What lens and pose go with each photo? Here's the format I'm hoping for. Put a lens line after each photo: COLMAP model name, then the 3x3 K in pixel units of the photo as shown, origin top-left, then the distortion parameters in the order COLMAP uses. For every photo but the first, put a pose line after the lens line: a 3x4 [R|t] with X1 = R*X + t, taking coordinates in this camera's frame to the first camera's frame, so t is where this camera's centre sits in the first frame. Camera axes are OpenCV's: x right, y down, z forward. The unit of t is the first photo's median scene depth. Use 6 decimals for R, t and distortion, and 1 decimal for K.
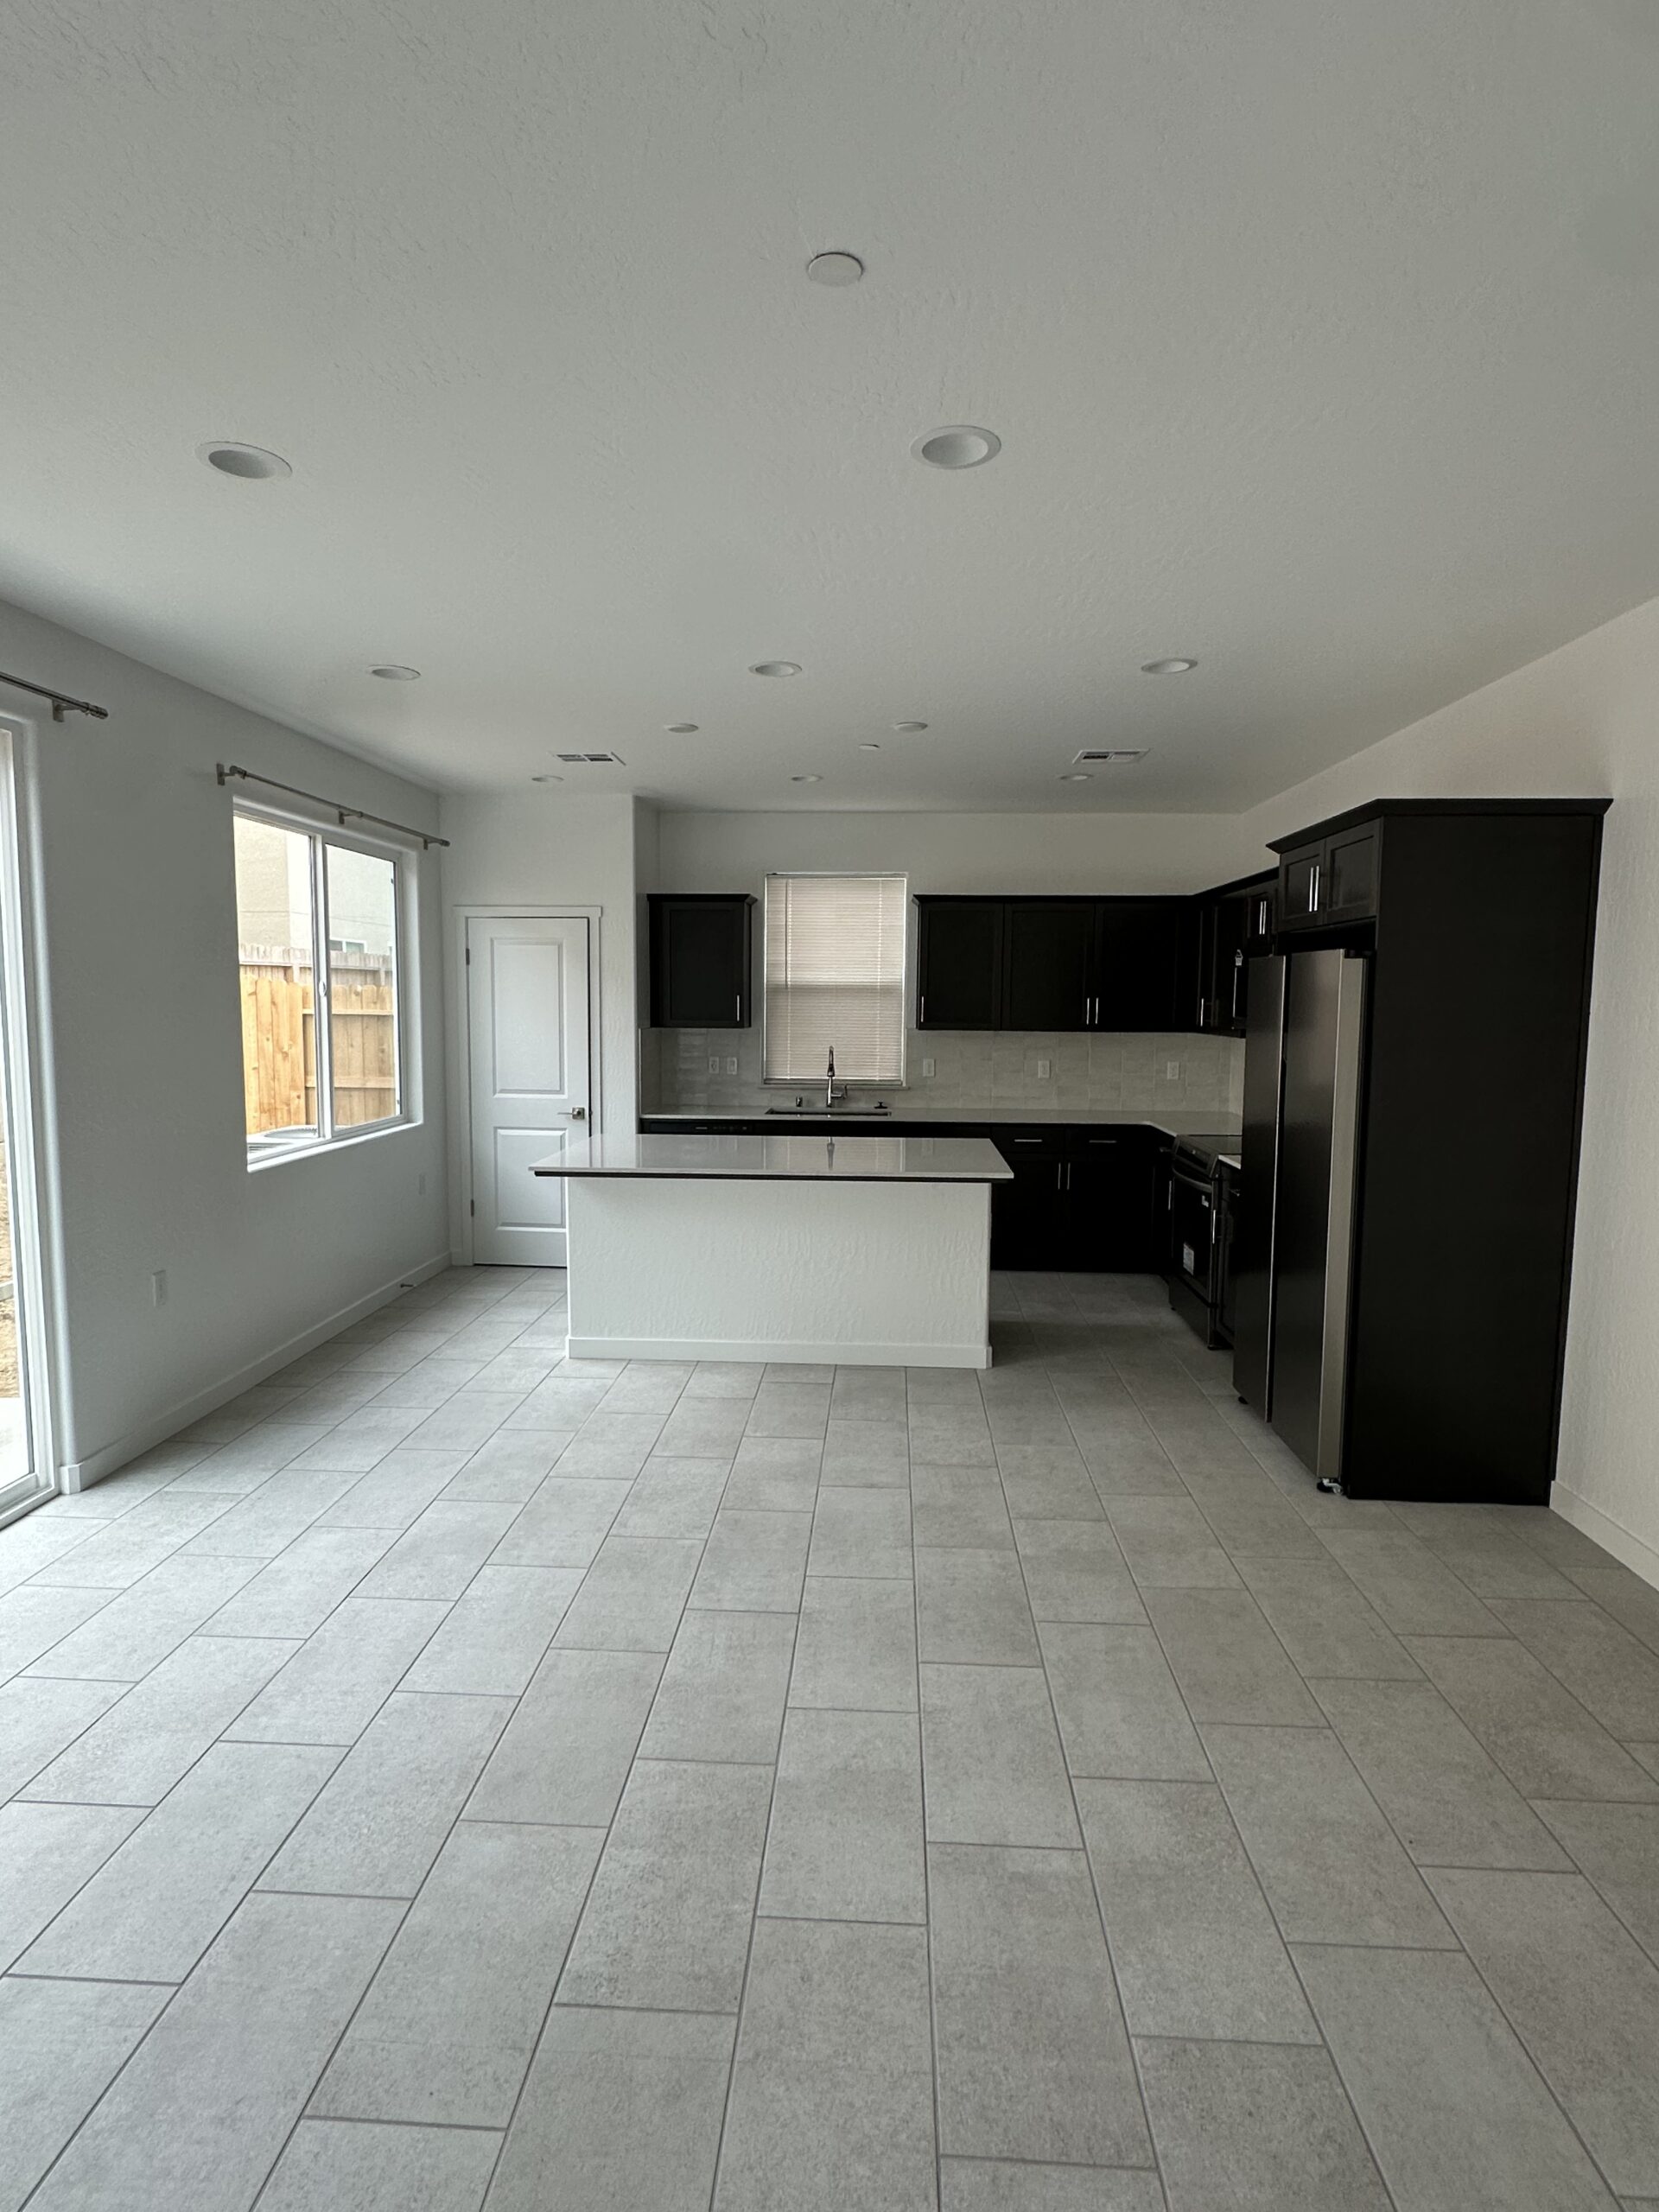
lens RADIAL K [[1171.7, 0, 816.9], [0, 1171.7, 1107.4], [0, 0, 1]] dist [-0.002898, 0.001409]
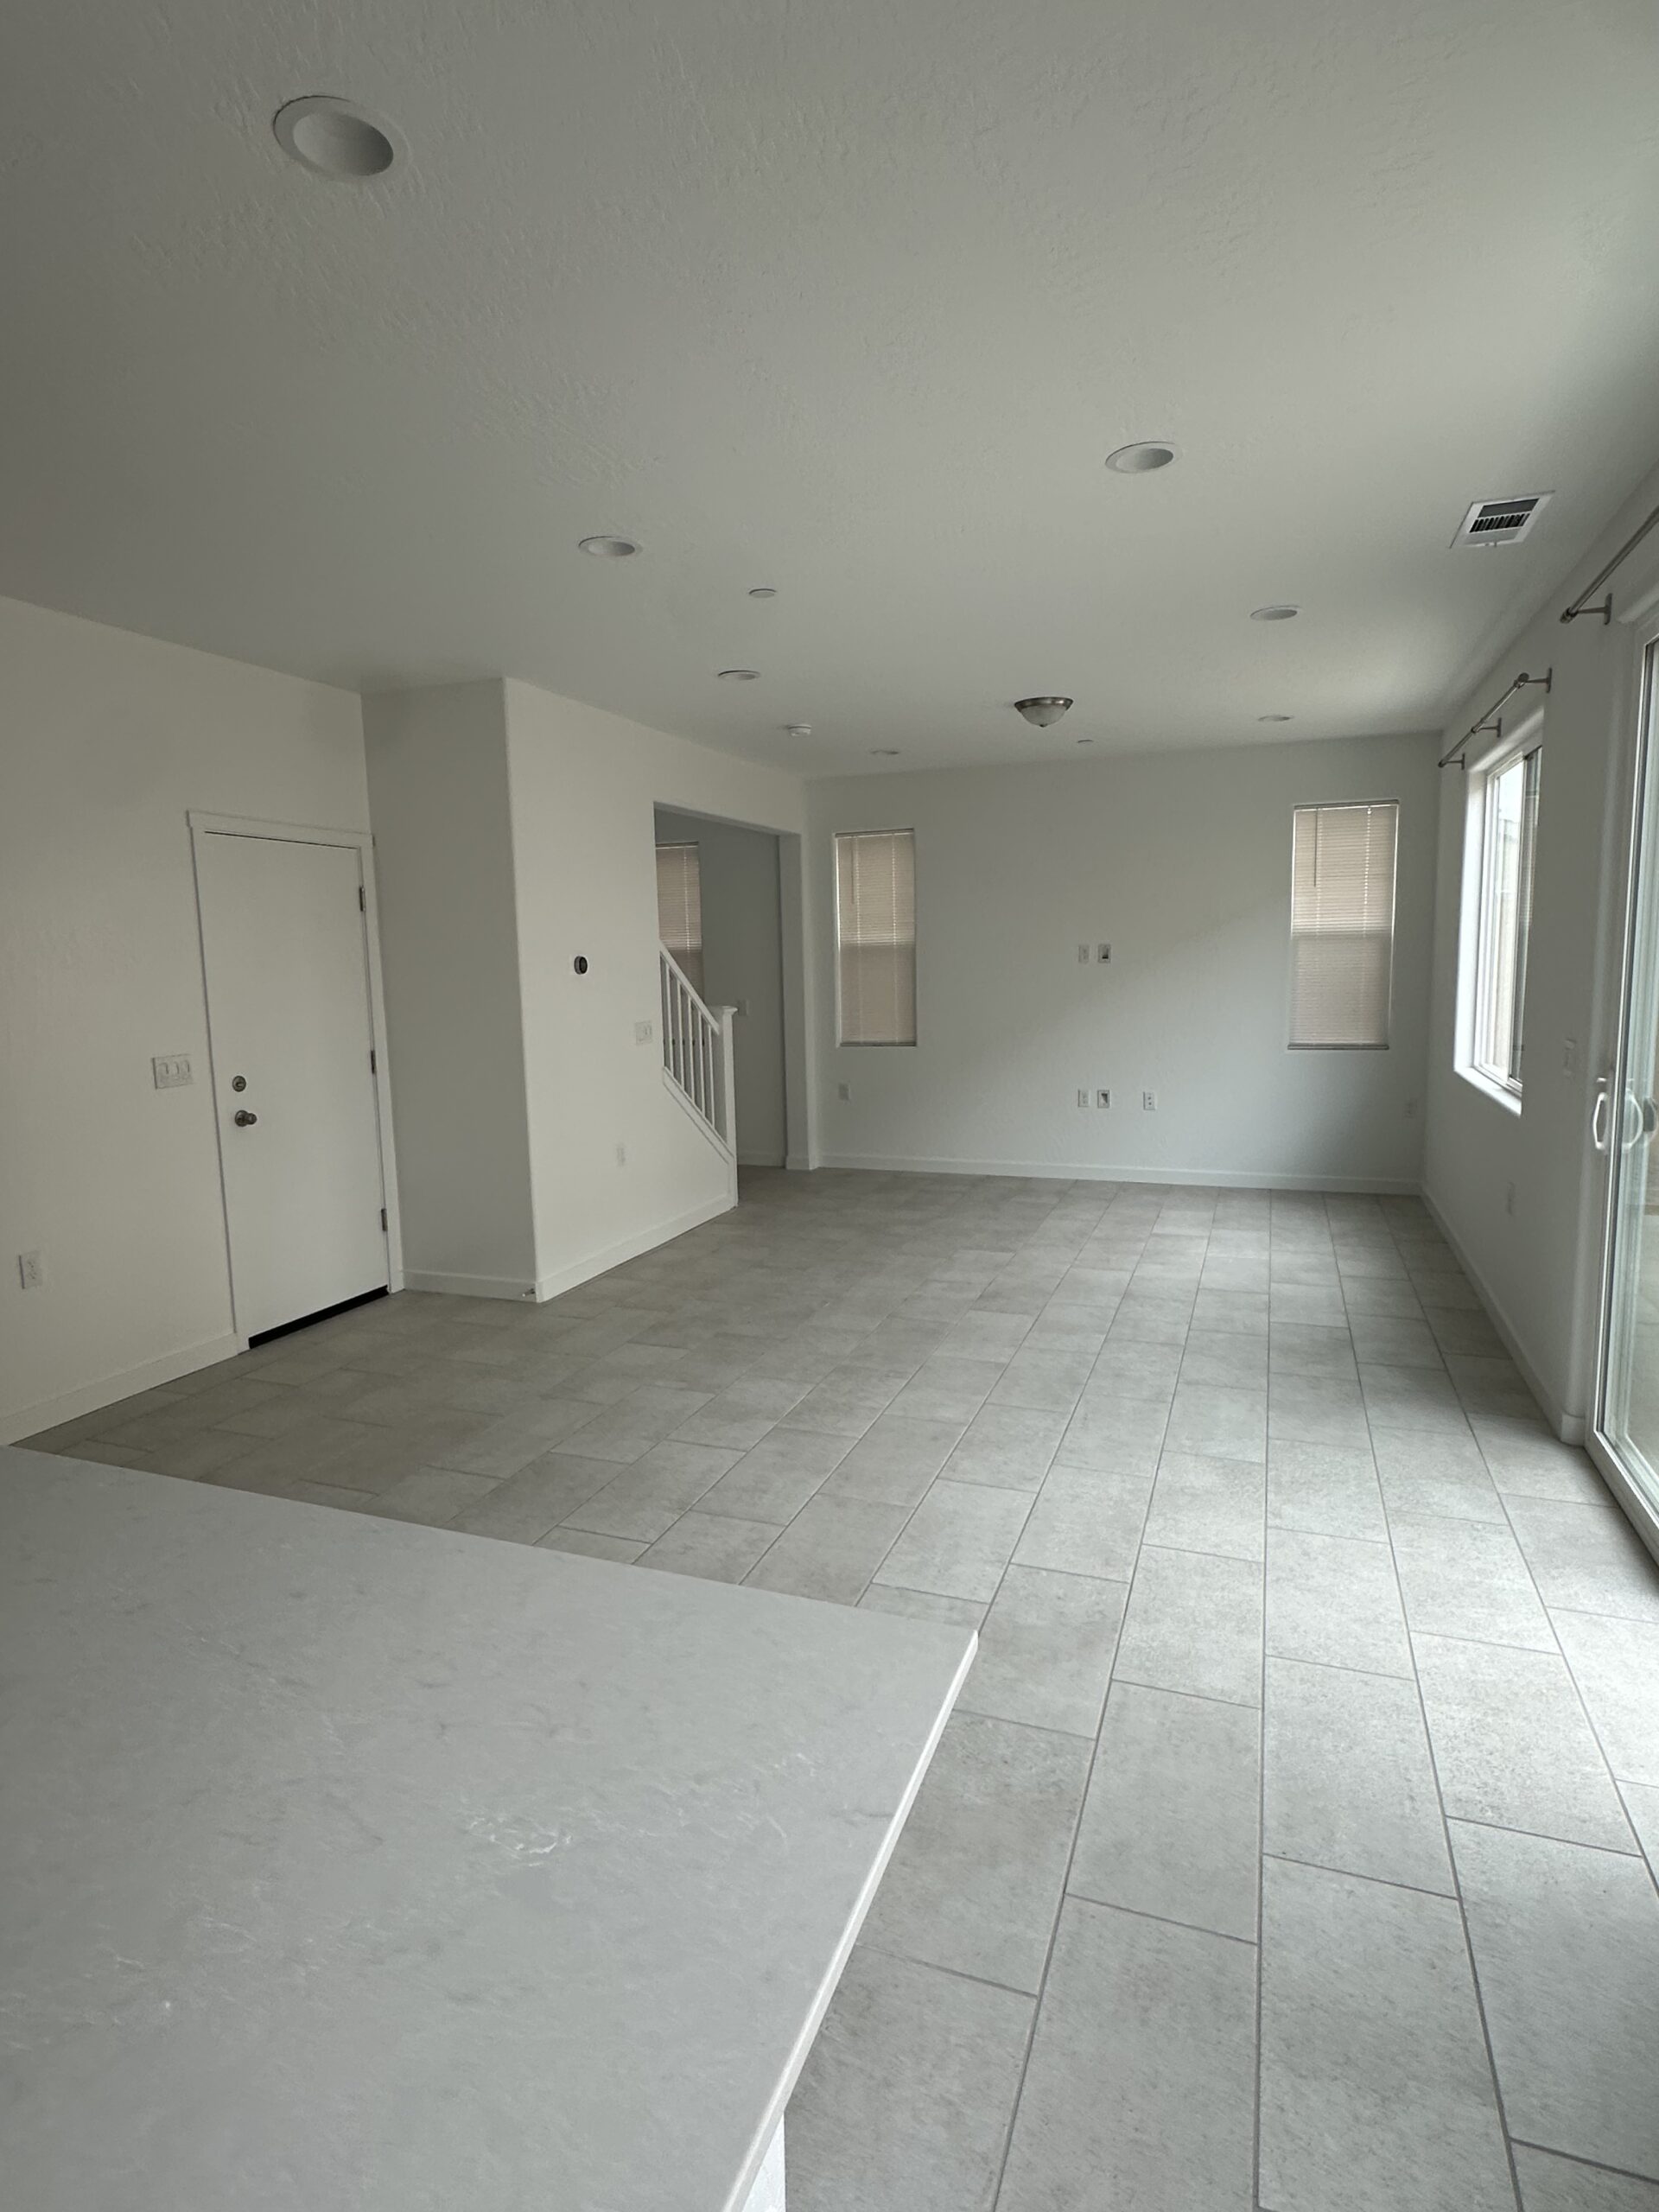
lens RADIAL K [[1171.7, 0, 820.7], [0, 1171.7, 1103.3], [0, 0, 1]] dist [-0.002898, 0.001409]
pose [[-0.953944, -0.026509, 0.298811, -0.265948], [0.040974, 0.975239, 0.217326, -0.097031], [-0.297174, 0.219561, -0.929237, 1.129549]]
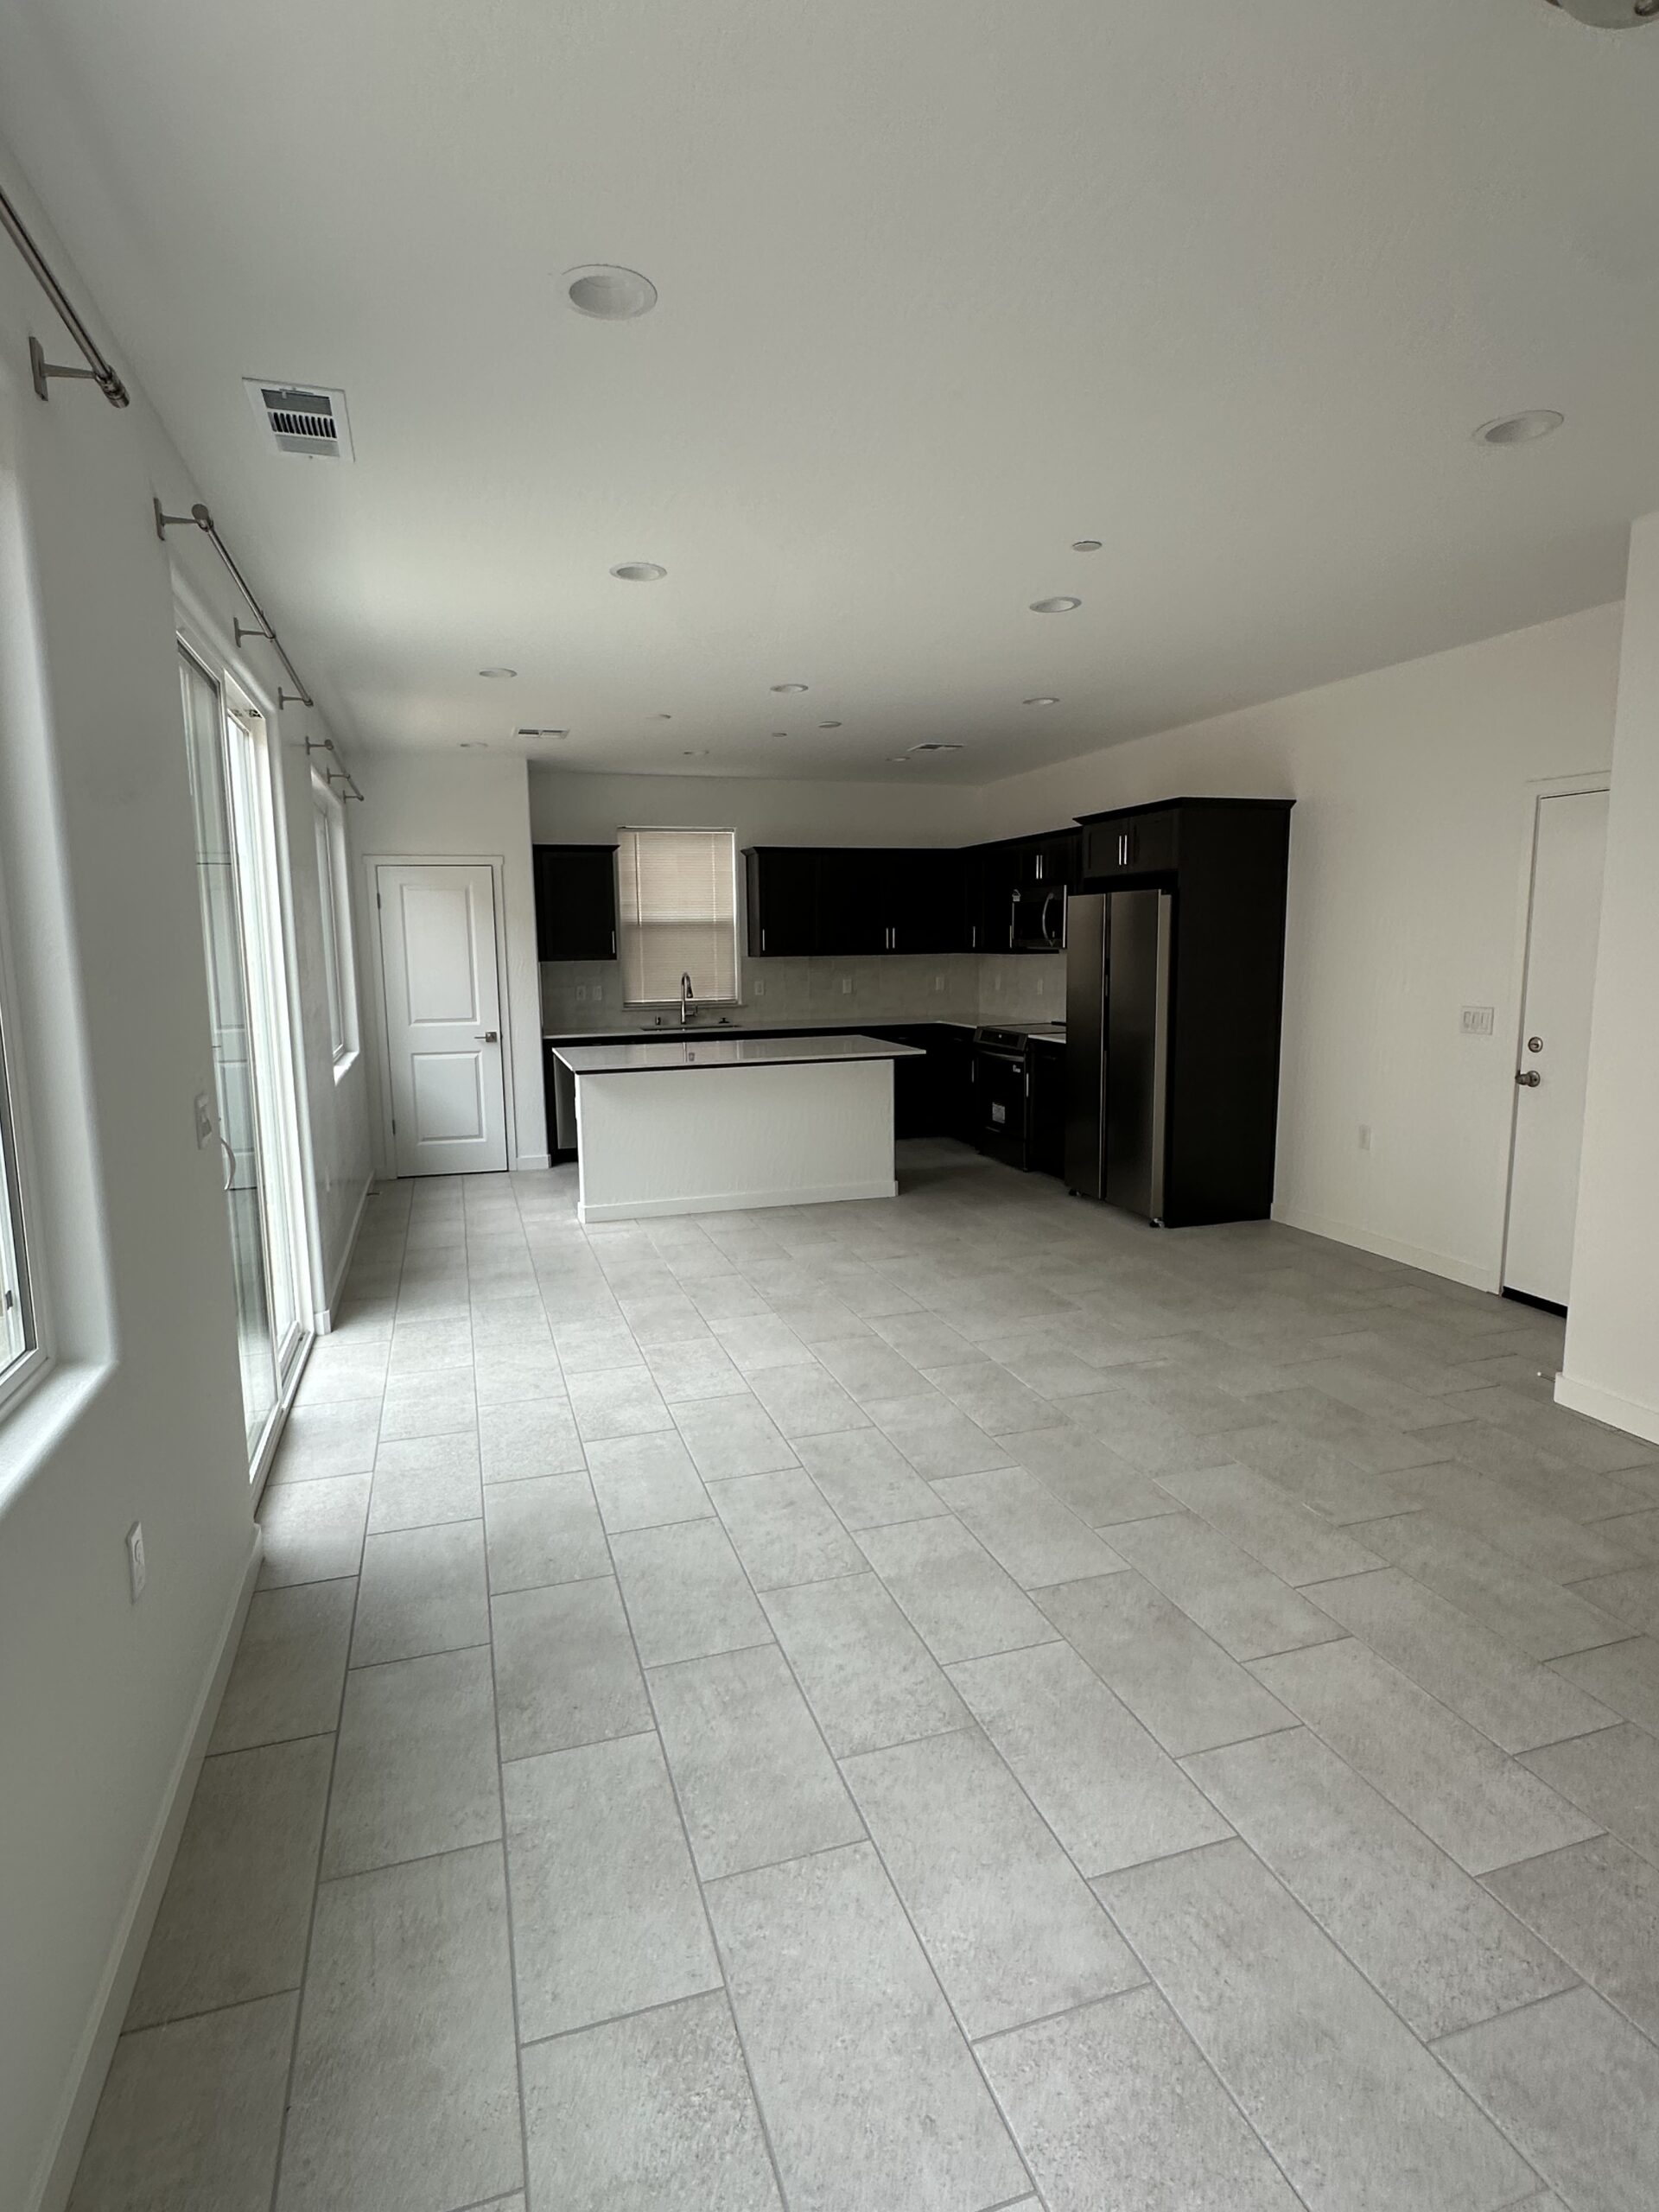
lens RADIAL K [[1171.7, 0, 819.1], [0, 1171.7, 1107.9], [0, 0, 1]] dist [-0.002898, 0.001409]
pose [[0.933617, -0.072599, 0.350840, -0.416633], [0.055247, 0.996714, 0.059233, 0.032193], [-0.353988, -0.035919, 0.934560, -0.257518]]
